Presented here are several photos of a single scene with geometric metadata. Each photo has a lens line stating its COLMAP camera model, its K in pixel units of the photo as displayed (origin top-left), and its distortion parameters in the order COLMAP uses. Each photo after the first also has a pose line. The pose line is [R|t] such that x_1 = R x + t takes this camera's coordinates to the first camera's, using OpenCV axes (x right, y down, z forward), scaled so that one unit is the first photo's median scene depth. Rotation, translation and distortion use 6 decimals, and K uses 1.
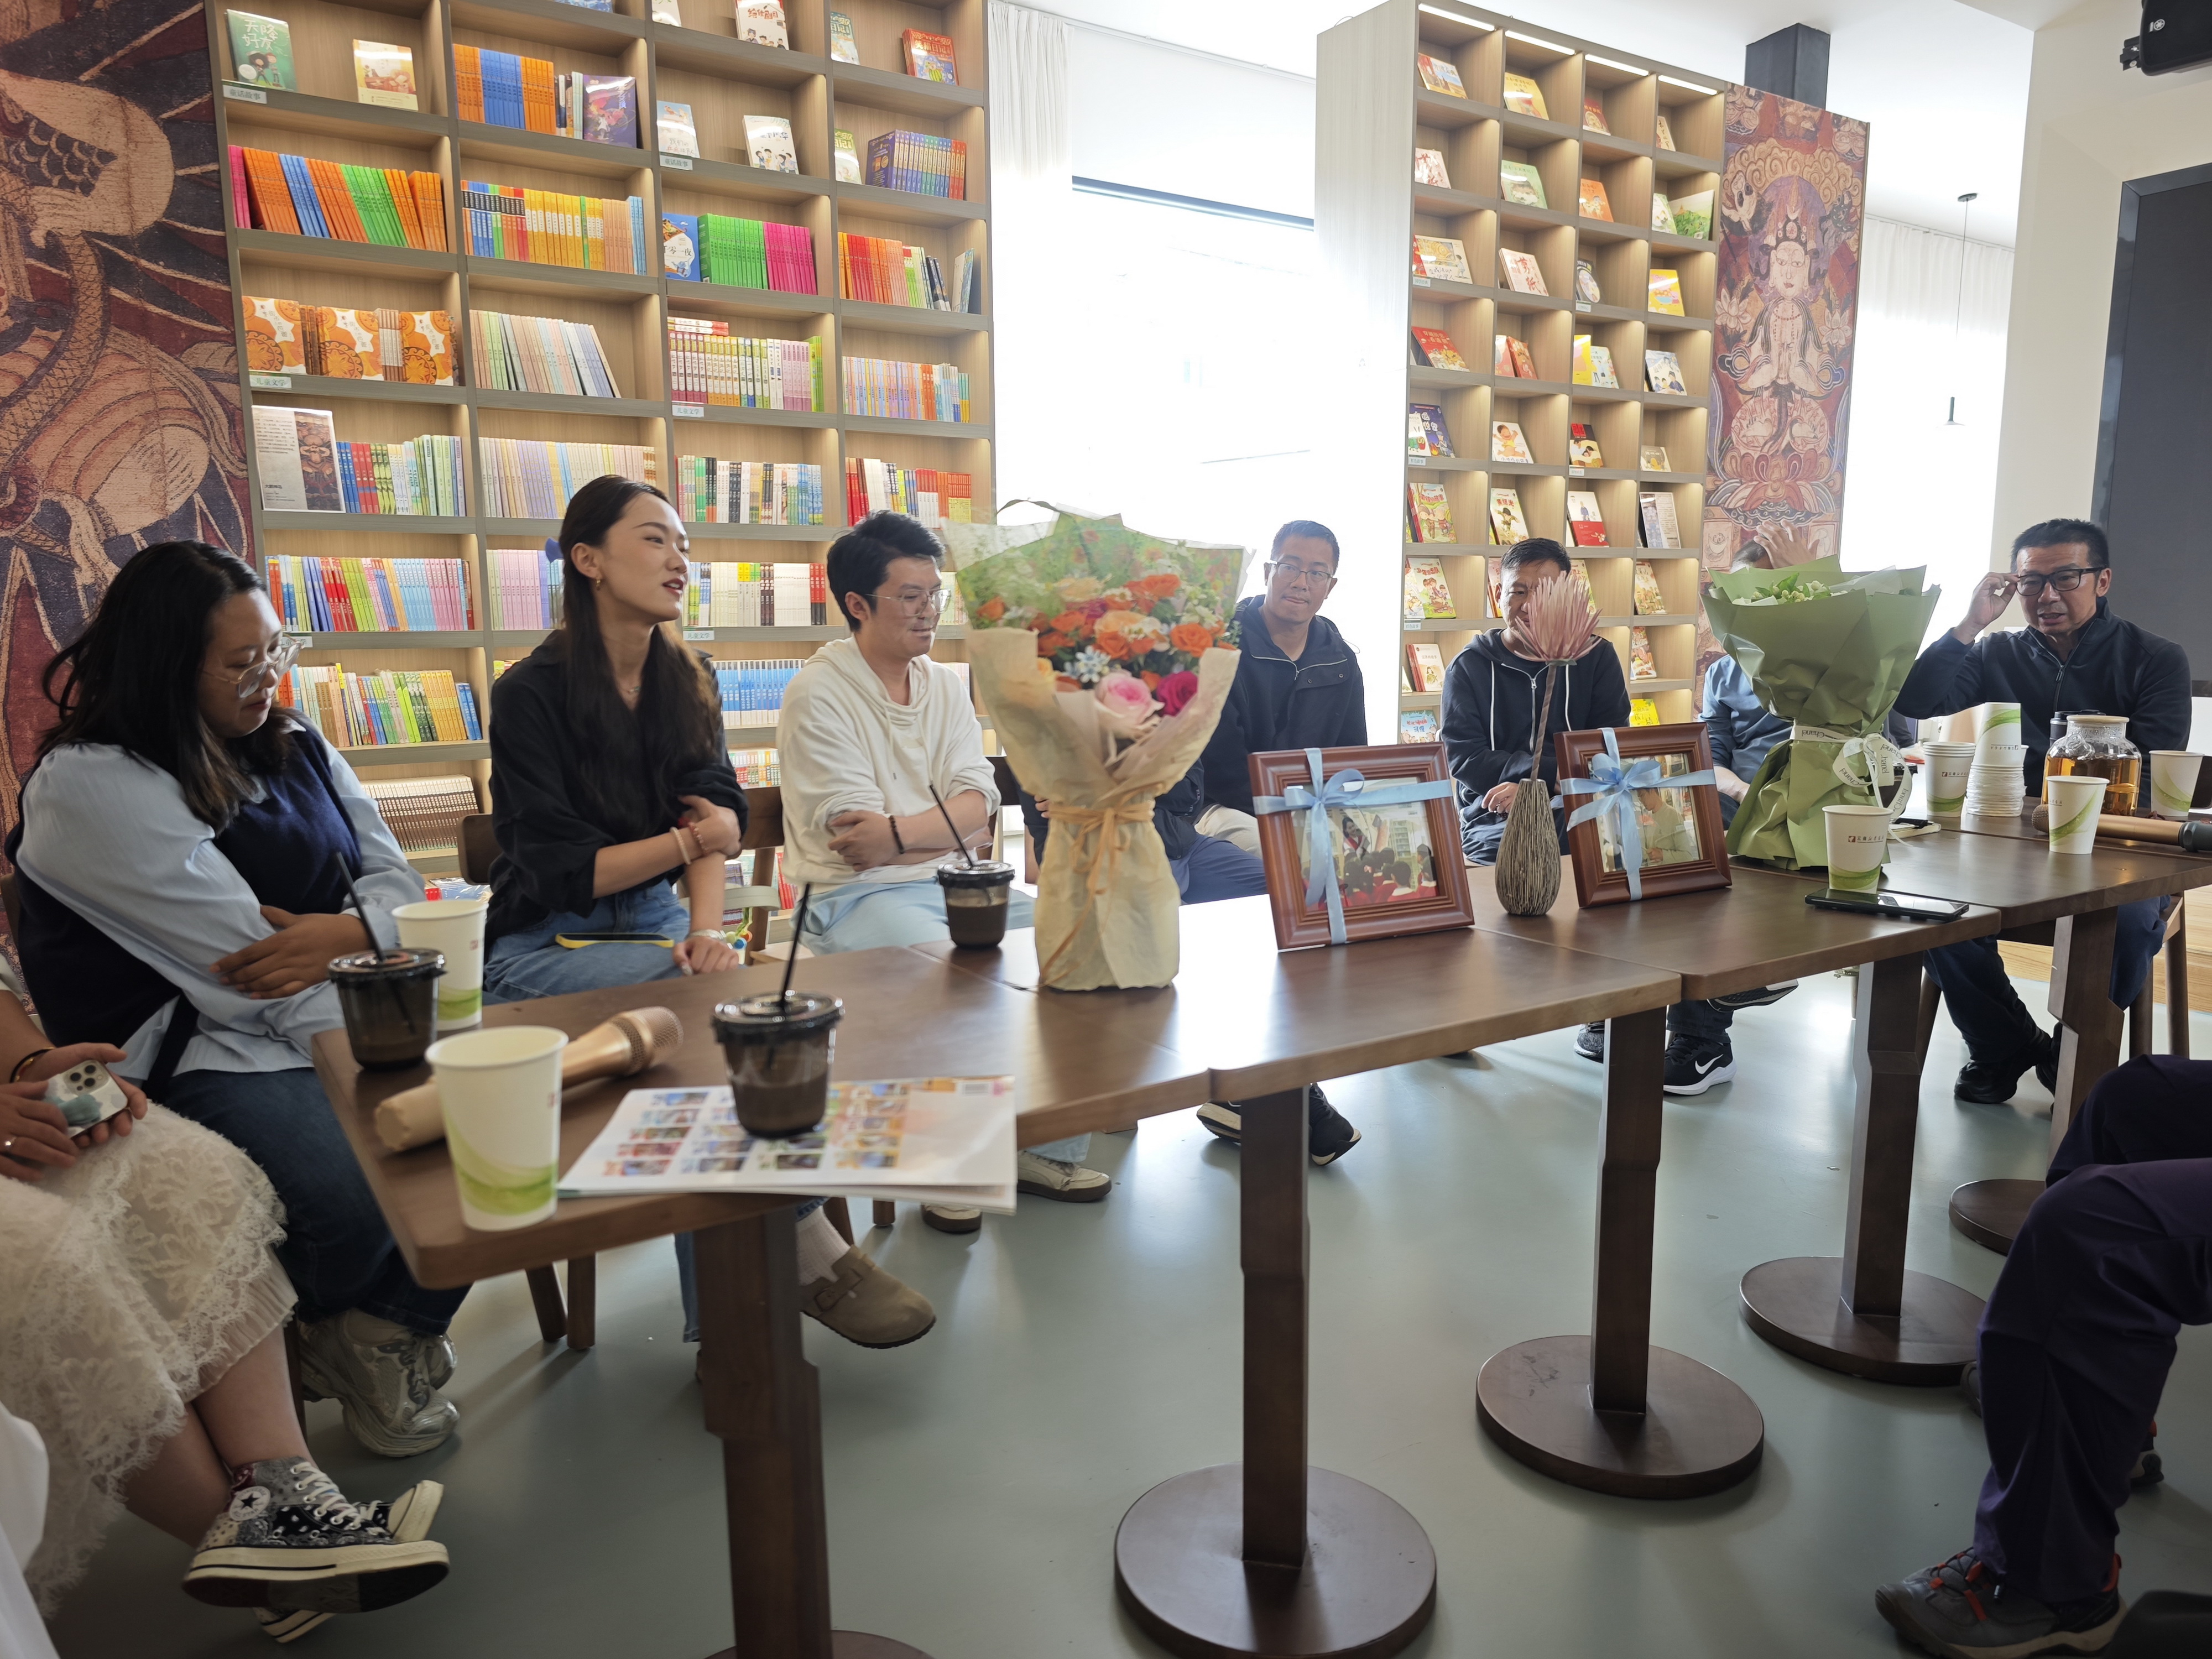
lens RADIAL K [[1450.5, 0, 1106.0], [0, 1450.5, 829.5], [0, 0, 1]] dist [-0.001935, -0.001261]
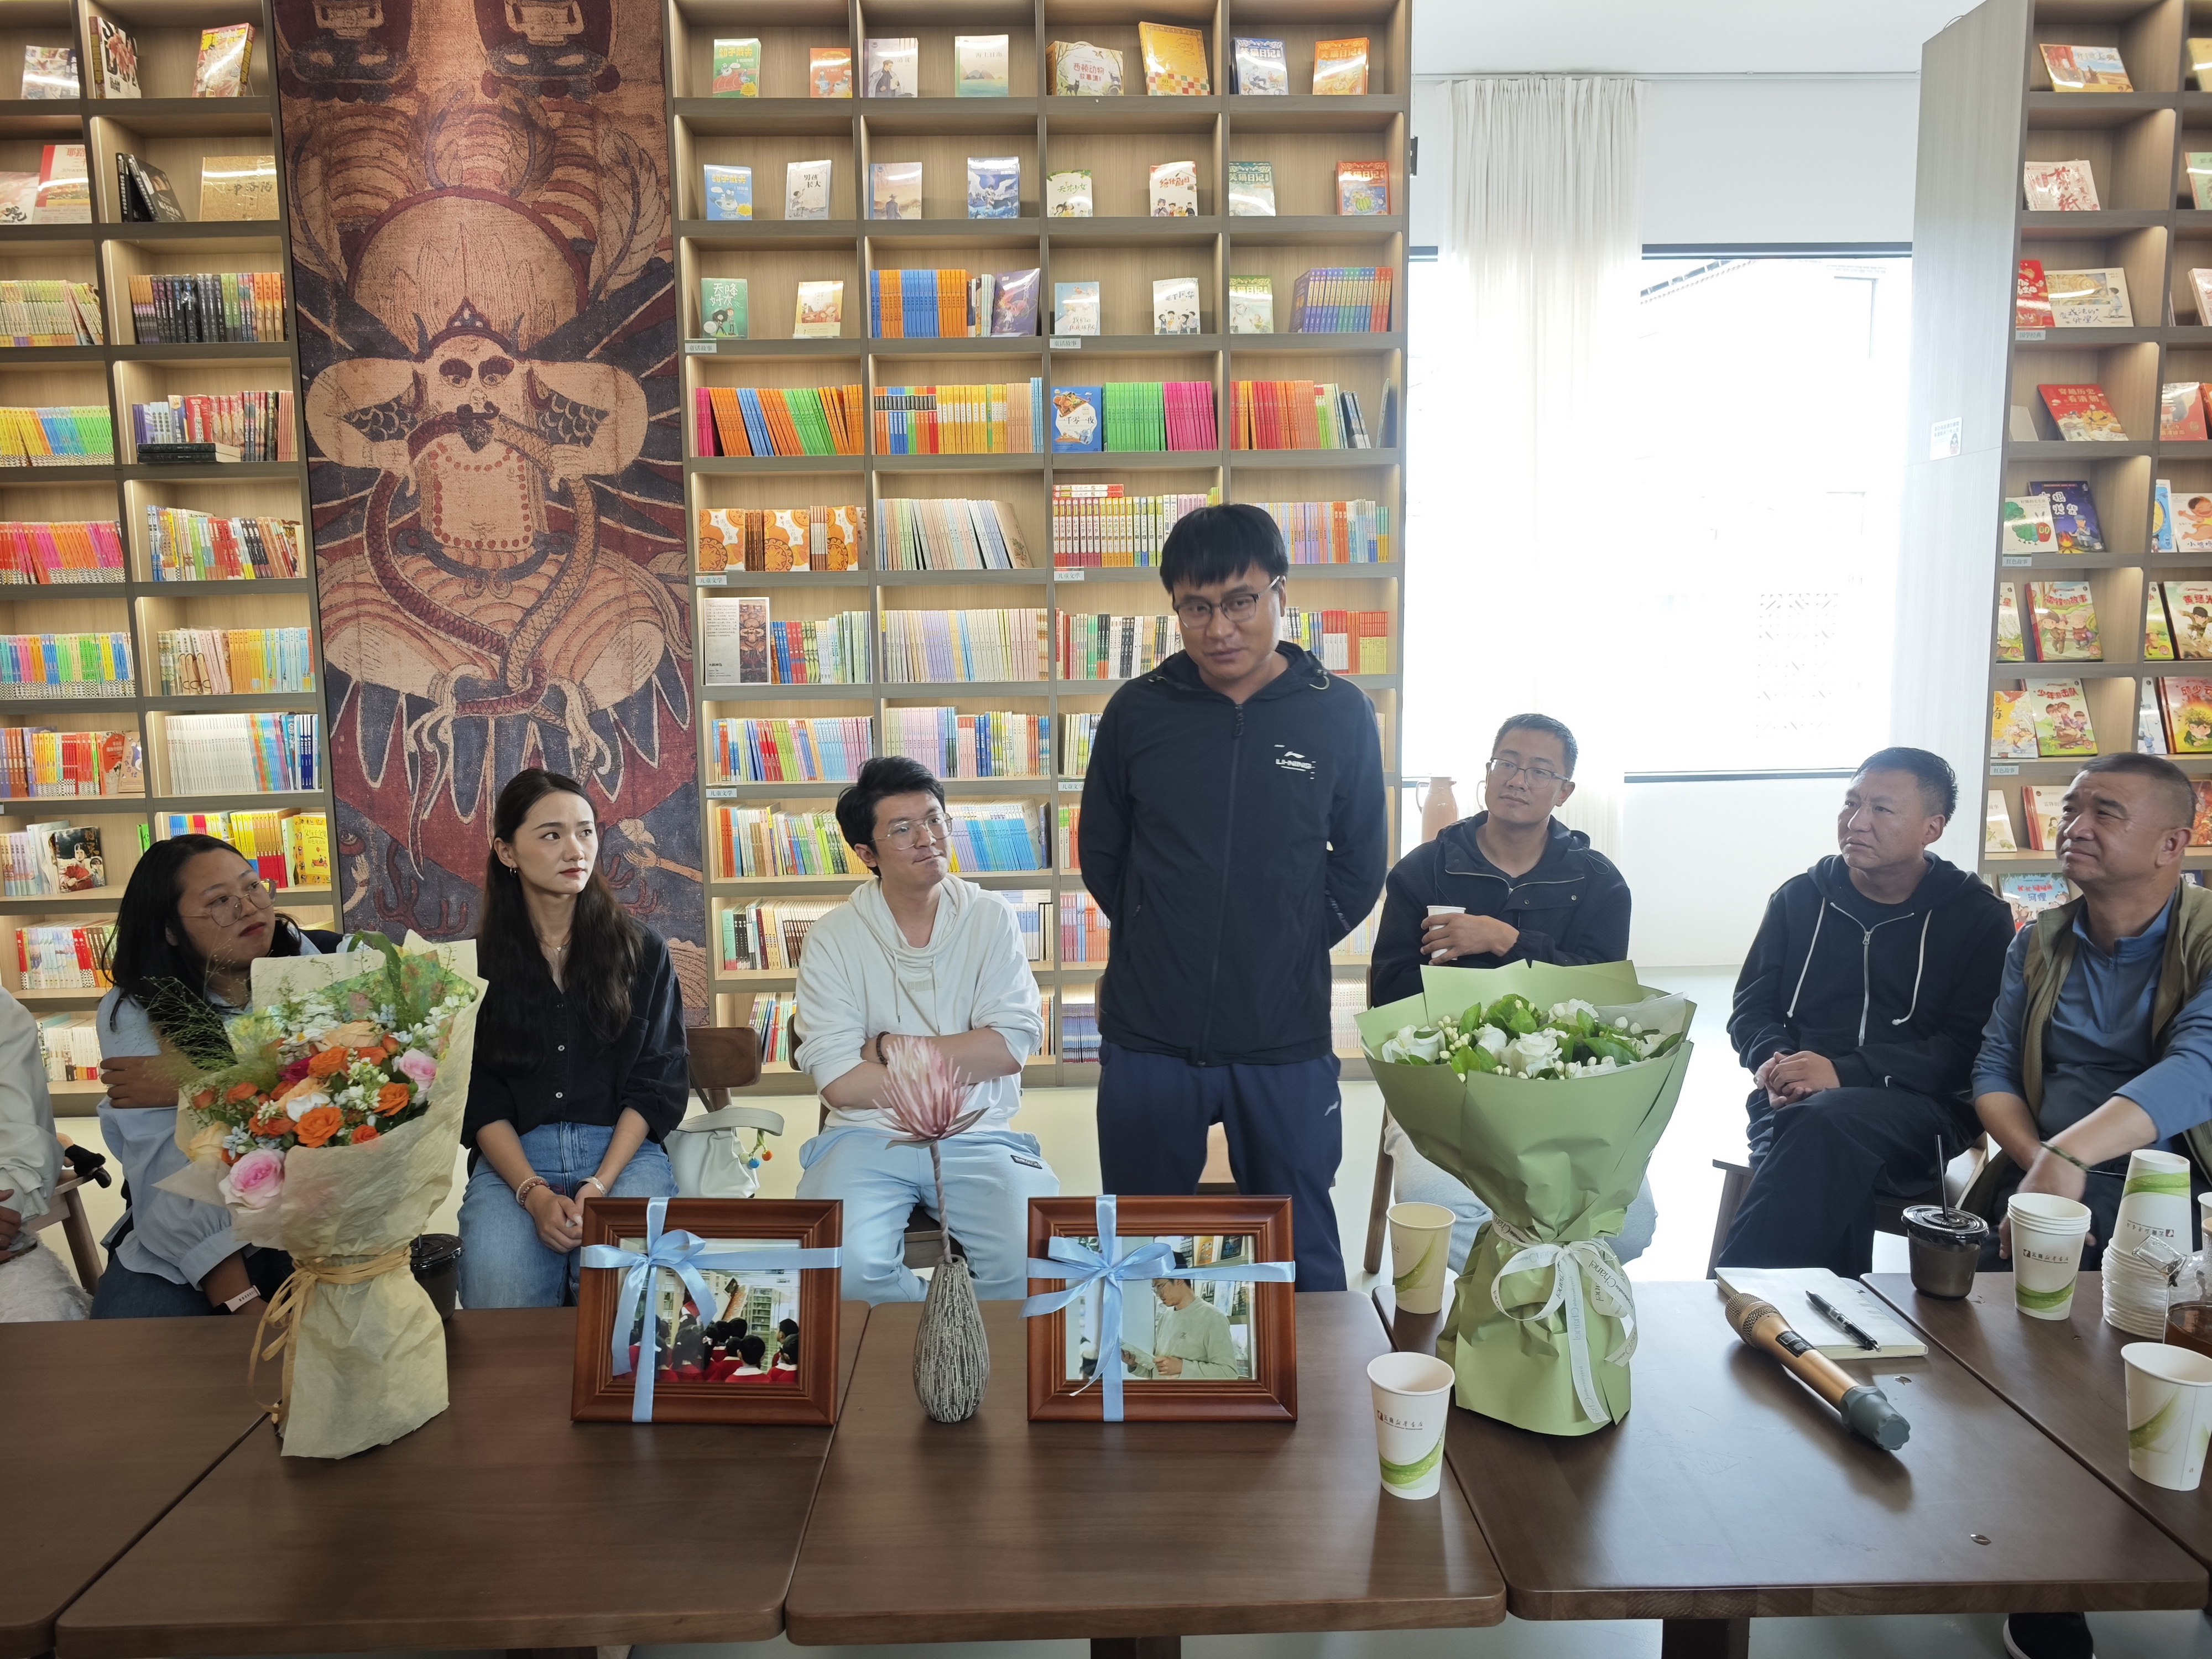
lens RADIAL K [[1450.5, 0, 1106.0], [0, 1450.5, 829.5], [0, 0, 1]] dist [-0.001935, -0.001261]
pose [[0.859860, 0.056897, -0.507349, 0.321728], [-0.069291, 0.997581, -0.005561, -0.116121], [0.505805, 0.039937, 0.861723, 0.133659]]
